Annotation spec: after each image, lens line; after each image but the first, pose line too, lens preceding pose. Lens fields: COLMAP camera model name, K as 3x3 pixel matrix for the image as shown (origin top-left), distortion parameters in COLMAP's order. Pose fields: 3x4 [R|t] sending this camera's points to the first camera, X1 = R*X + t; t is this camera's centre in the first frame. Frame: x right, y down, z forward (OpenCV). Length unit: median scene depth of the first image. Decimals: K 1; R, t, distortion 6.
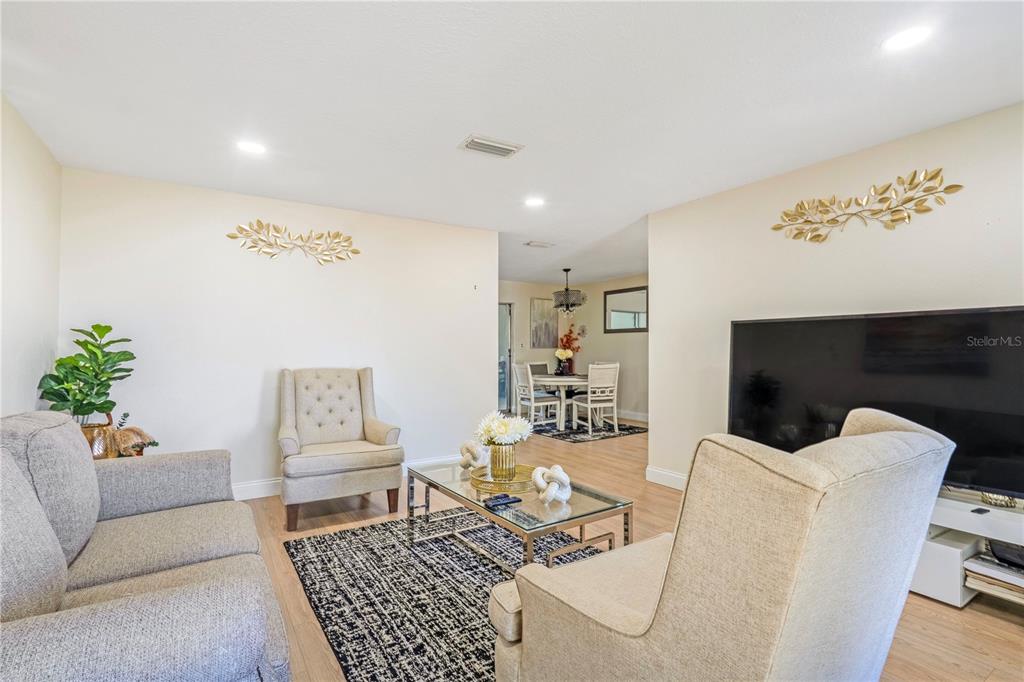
lens RADIAL K [[477.0, 0, 509.2], [0, 477.0, 344.5], [0, 0, 1]] dist [-0.002069, -0.001242]
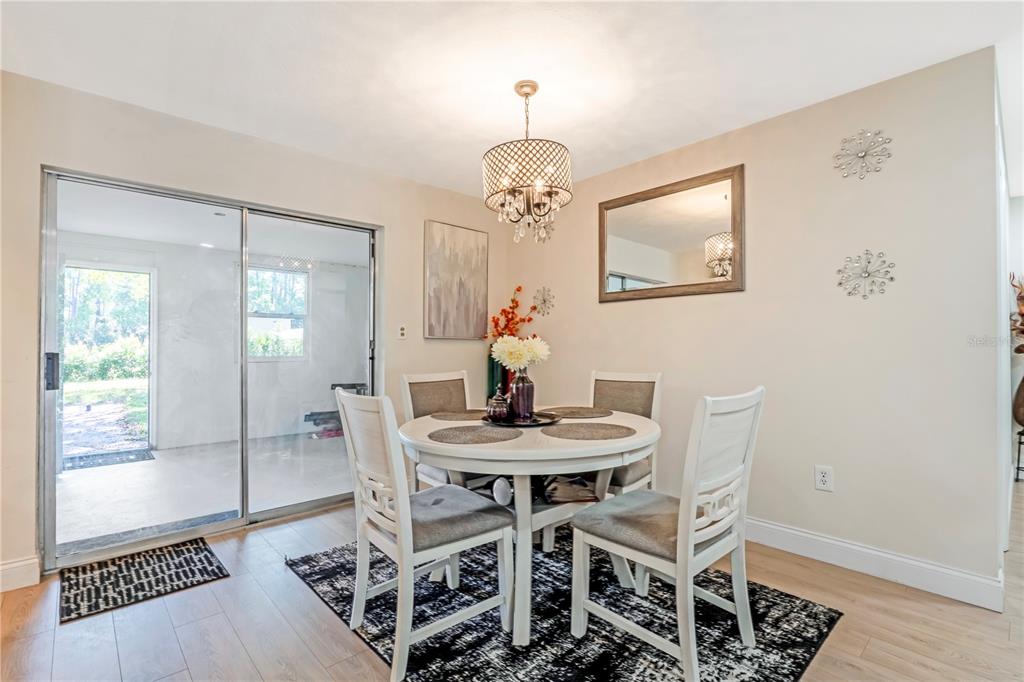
lens RADIAL K [[477.0, 0, 509.2], [0, 477.0, 344.5], [0, 0, 1]] dist [-0.002069, -0.001242]
pose [[0.983762, 0.001397, 0.179473, 0.045767], [-0.001262, 0.999999, -0.000864, 0.013559], [-0.179474, 0.000624, 0.983763, 0.604117]]
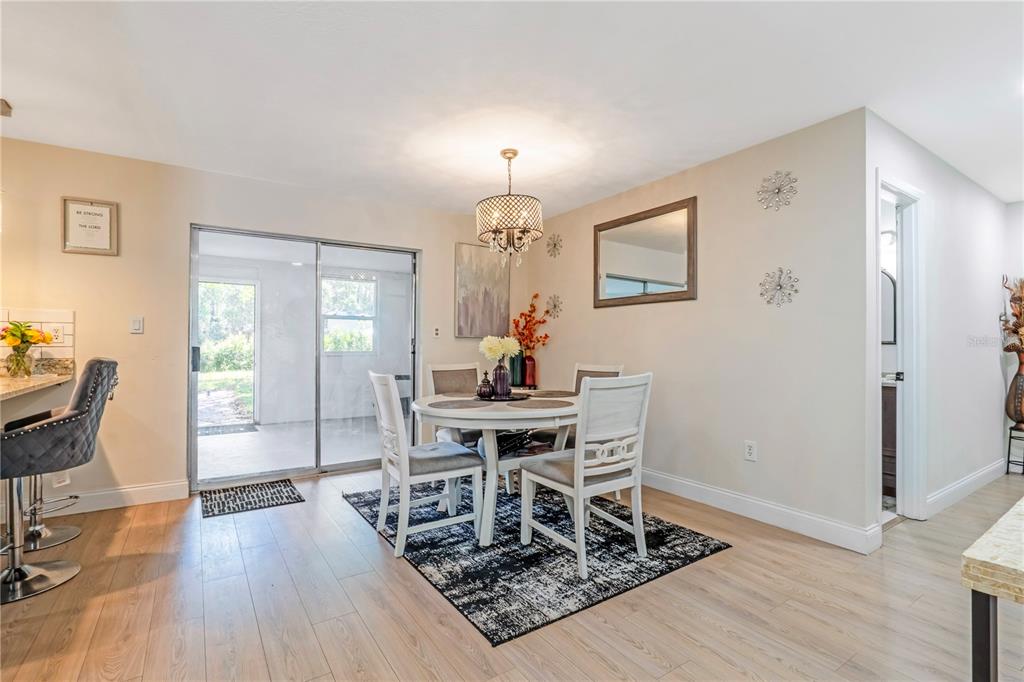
lens RADIAL K [[474.7, 0, 515.9], [0, 474.7, 341.4], [0, 0, 1]] dist [-0.001342, -0.000251]
pose [[0.999263, 0.004227, 0.038157, 0.097185], [-0.004186, 0.999991, -0.001169, 0.012893], [-0.038161, 0.001009, 0.999271, 0.499570]]
